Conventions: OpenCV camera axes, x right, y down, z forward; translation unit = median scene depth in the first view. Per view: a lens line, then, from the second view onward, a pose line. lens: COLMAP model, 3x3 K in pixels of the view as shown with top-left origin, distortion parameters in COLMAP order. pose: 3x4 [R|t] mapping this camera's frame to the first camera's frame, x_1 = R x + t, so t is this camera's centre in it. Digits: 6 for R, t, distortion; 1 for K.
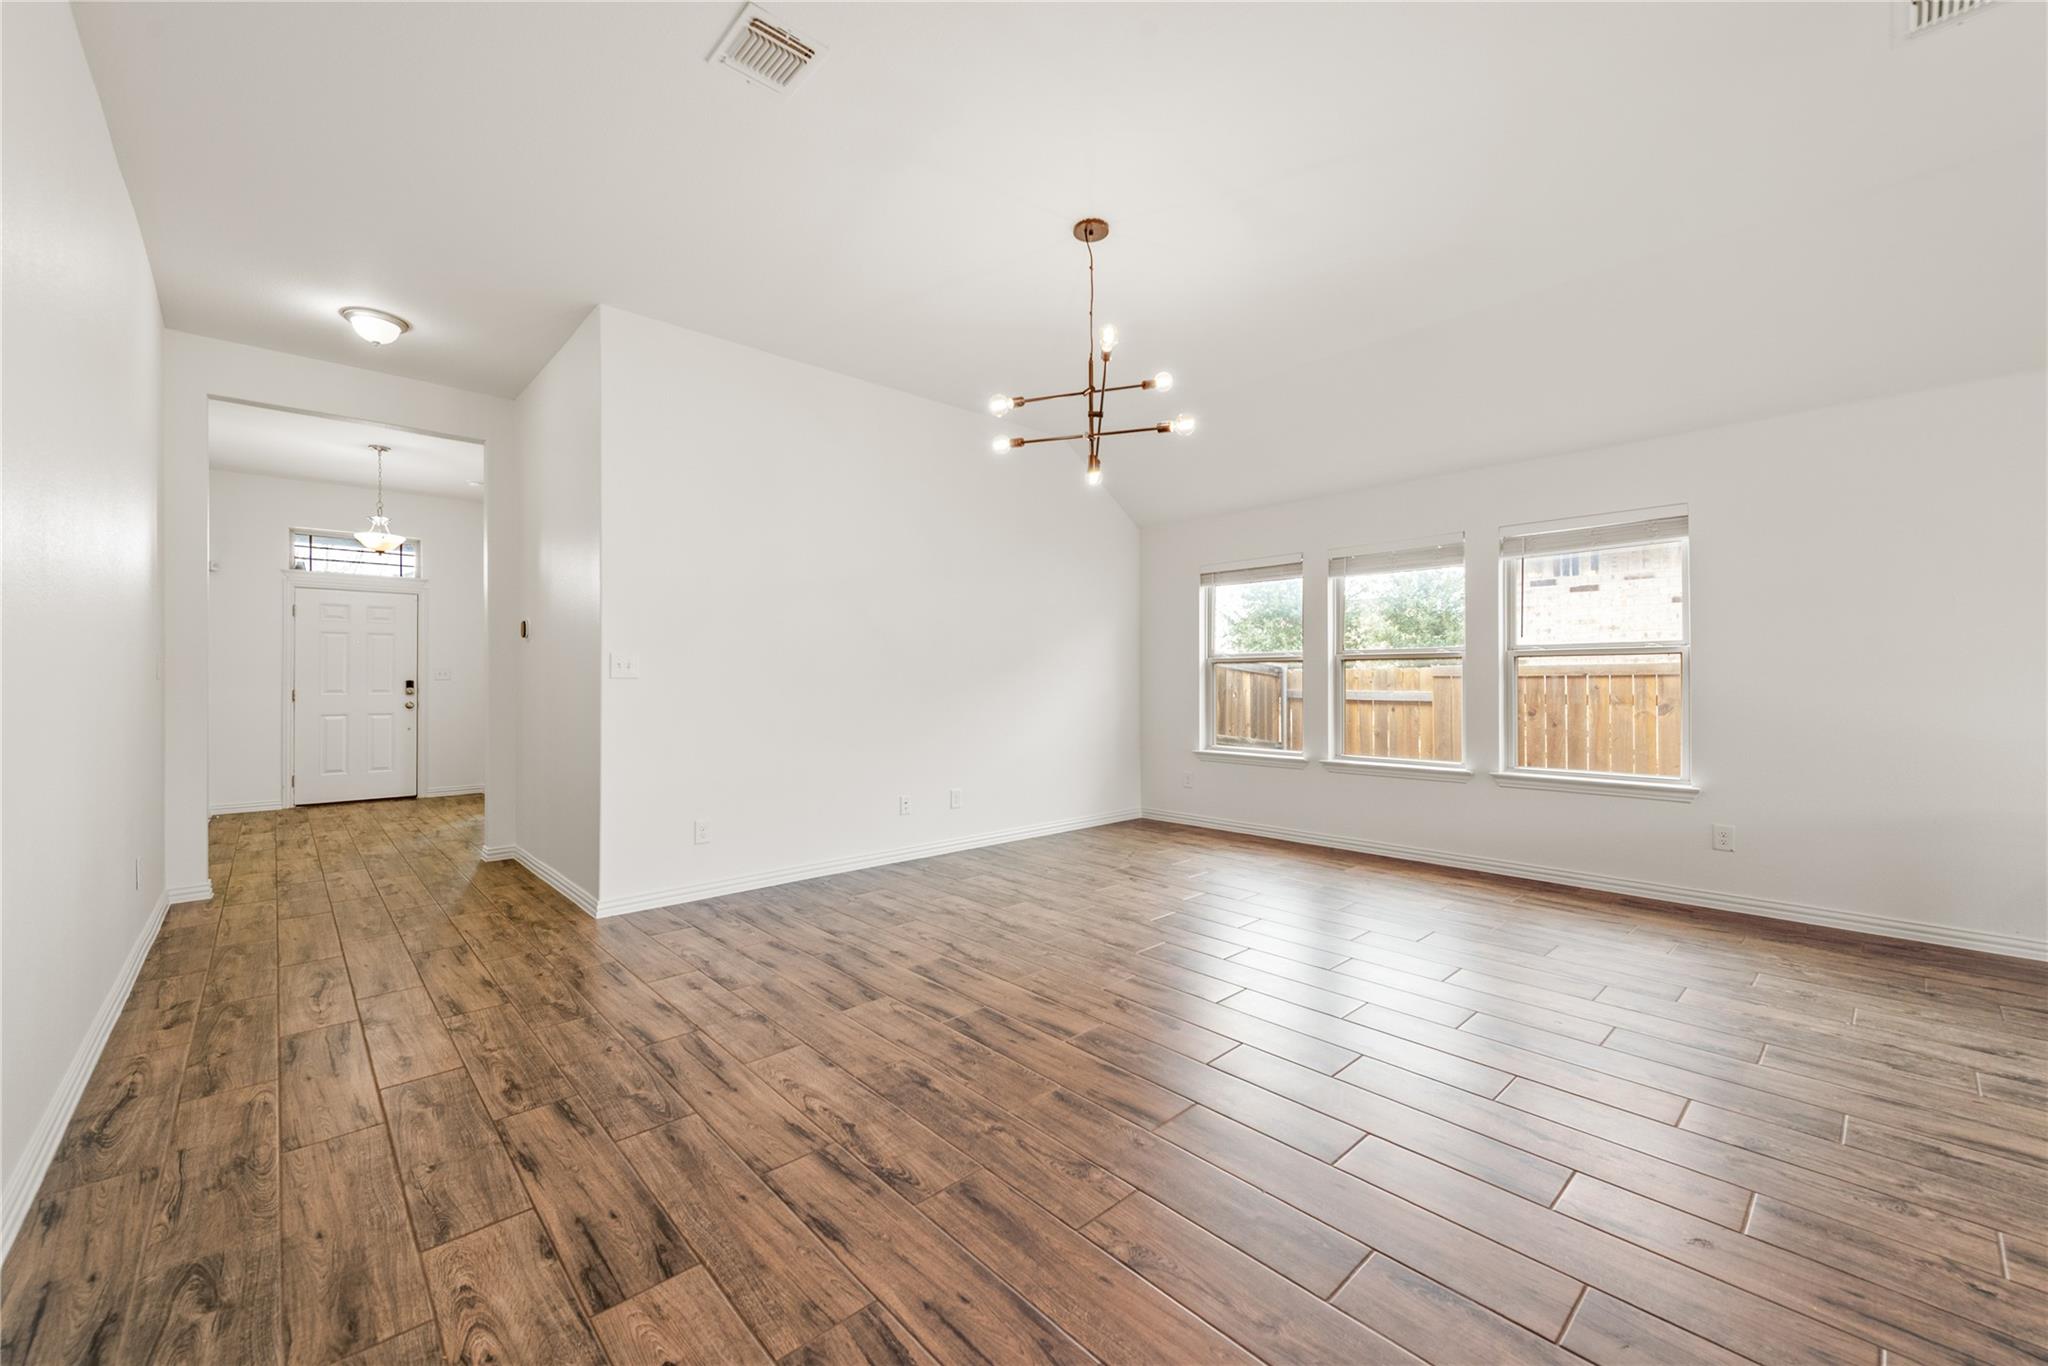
lens RADIAL K [[802.6, 0, 1024.3], [0, 802.6, 668.7], [0, 0, 1]] dist [0.009346, -0.003119]
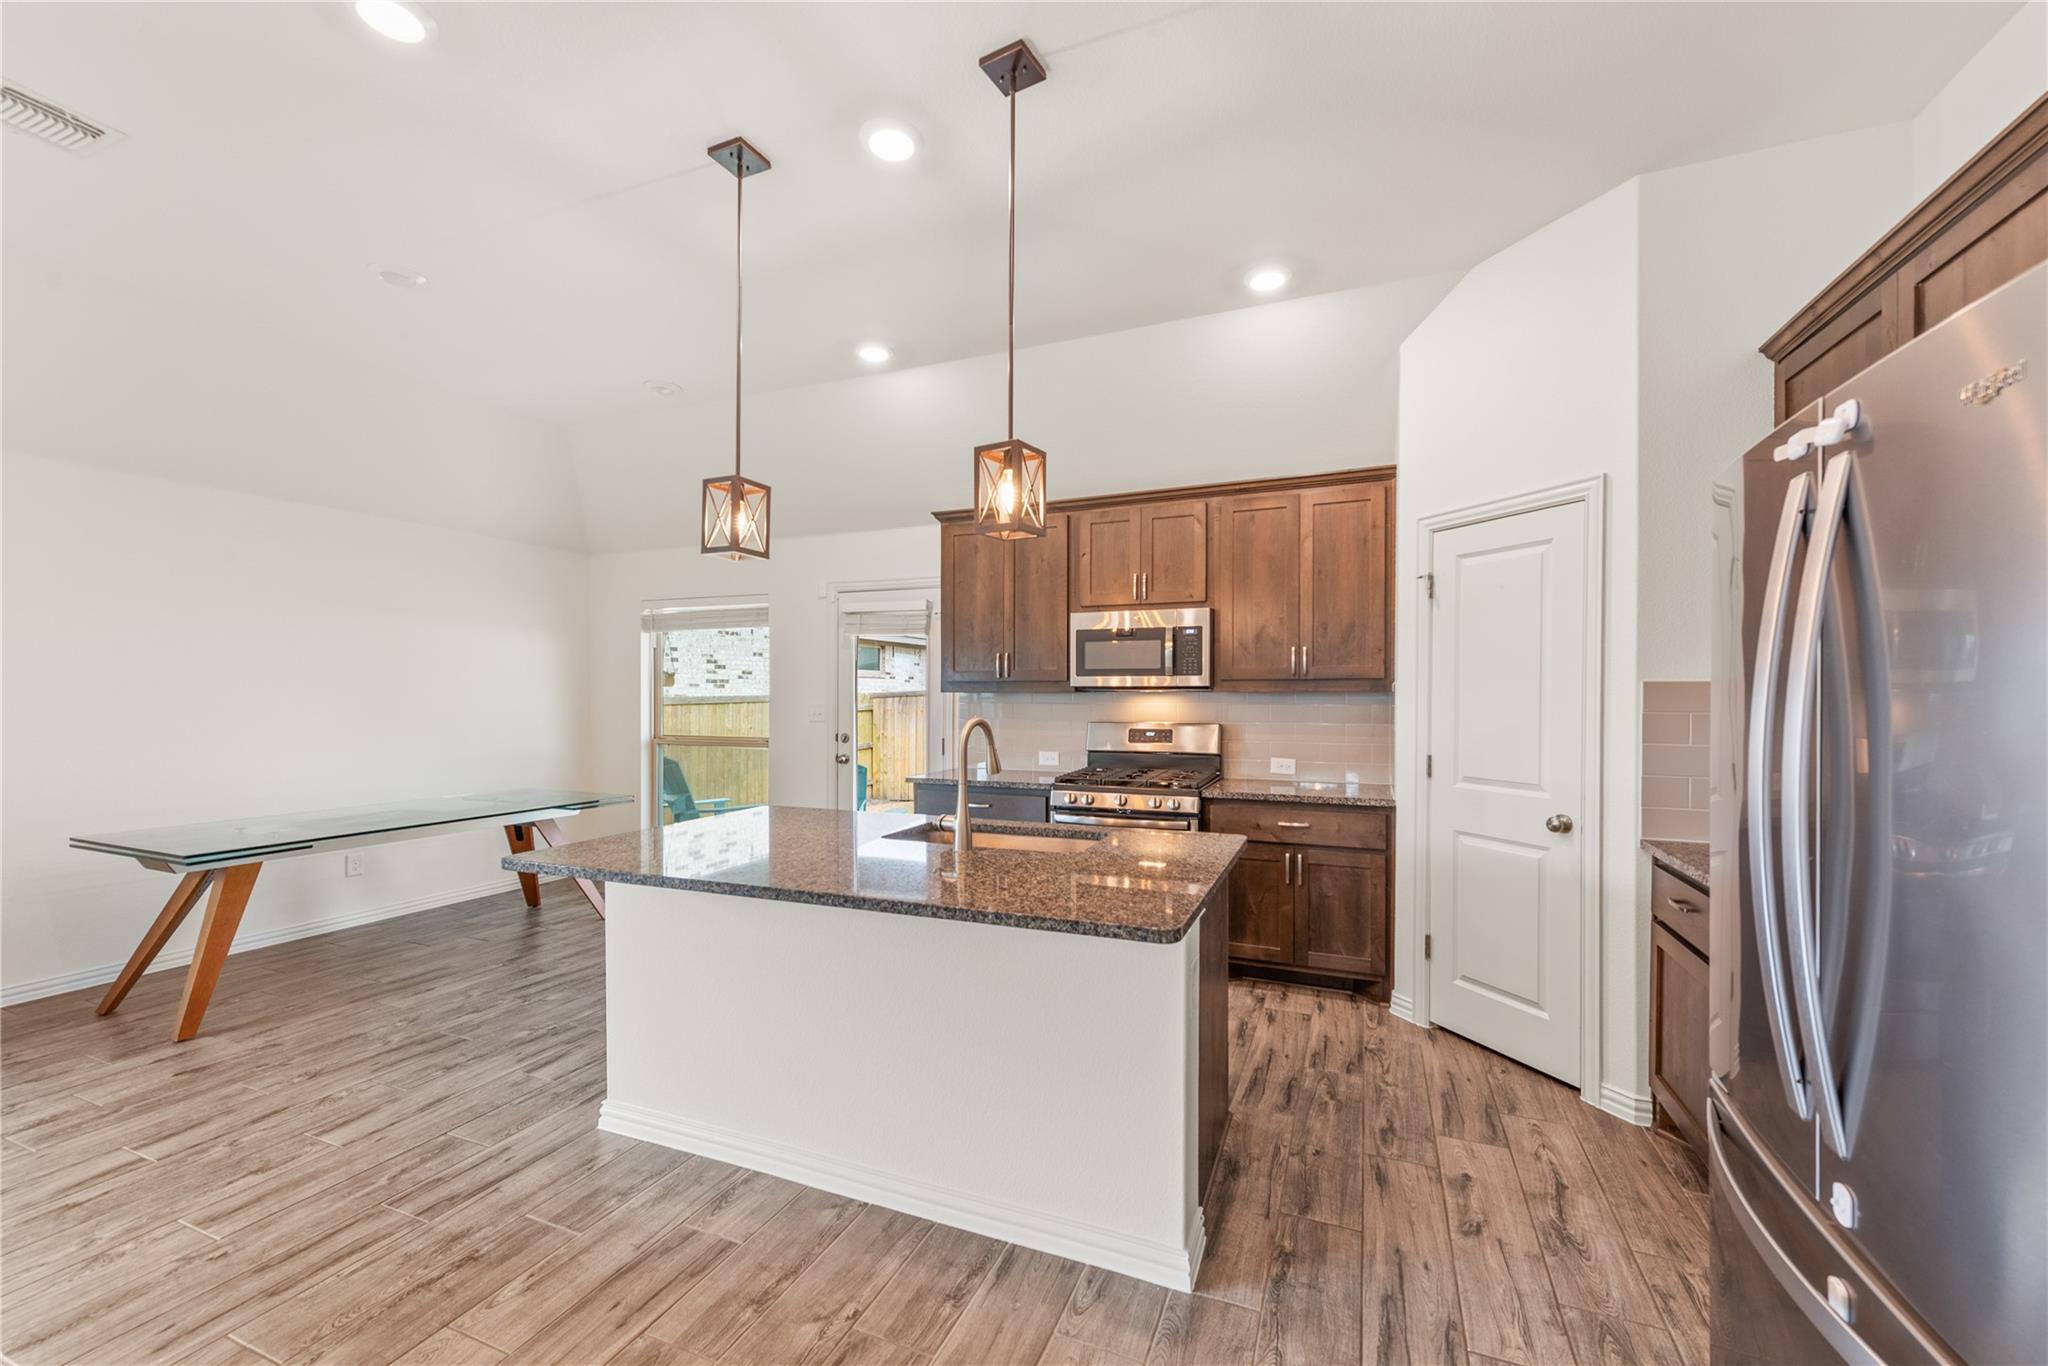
lens RADIAL K [[802.6, 0, 1038.2], [0, 802.6, 699.0], [0, 0, 1]] dist [0.009346, -0.003119]
pose [[-0.425868, -0.002964, 0.904780, -0.194984], [-0.012173, 0.999923, -0.002454, -0.047107], [-0.904703, -0.012059, -0.425871, 0.142464]]
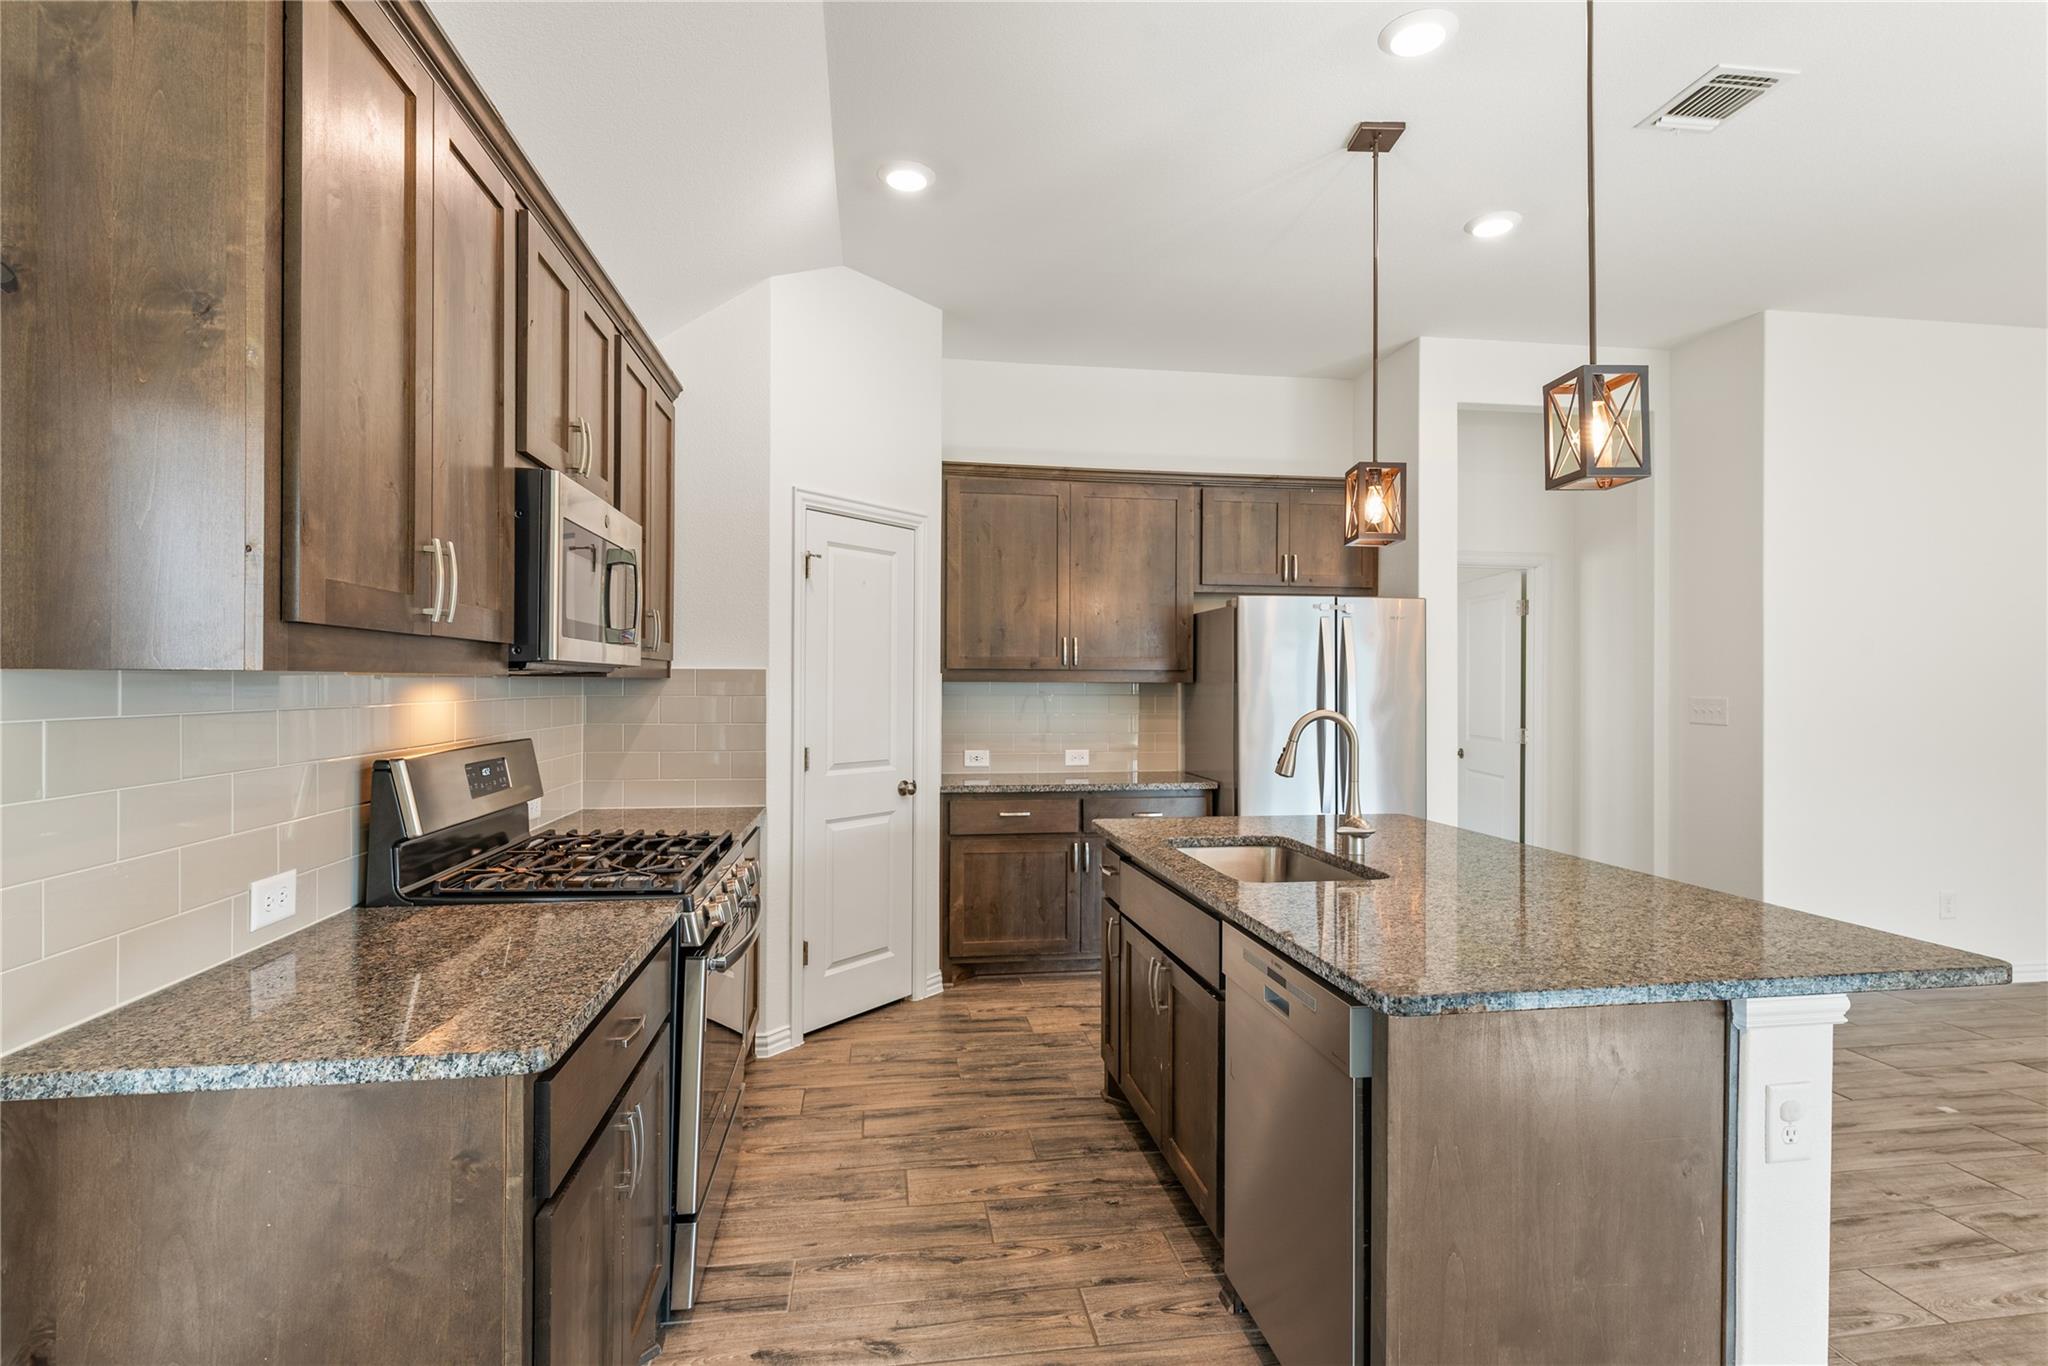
lens RADIAL K [[1003.1, 0, 1026.8], [0, 1003.1, 684.7], [0, 0, 1]] dist [0.004495, -0.001771]
pose [[-0.560089, 0.002823, -0.828428, 1.044861], [0.009851, 0.999946, -0.003253, -0.051439], [0.828374, -0.009983, -0.560087, 0.138518]]
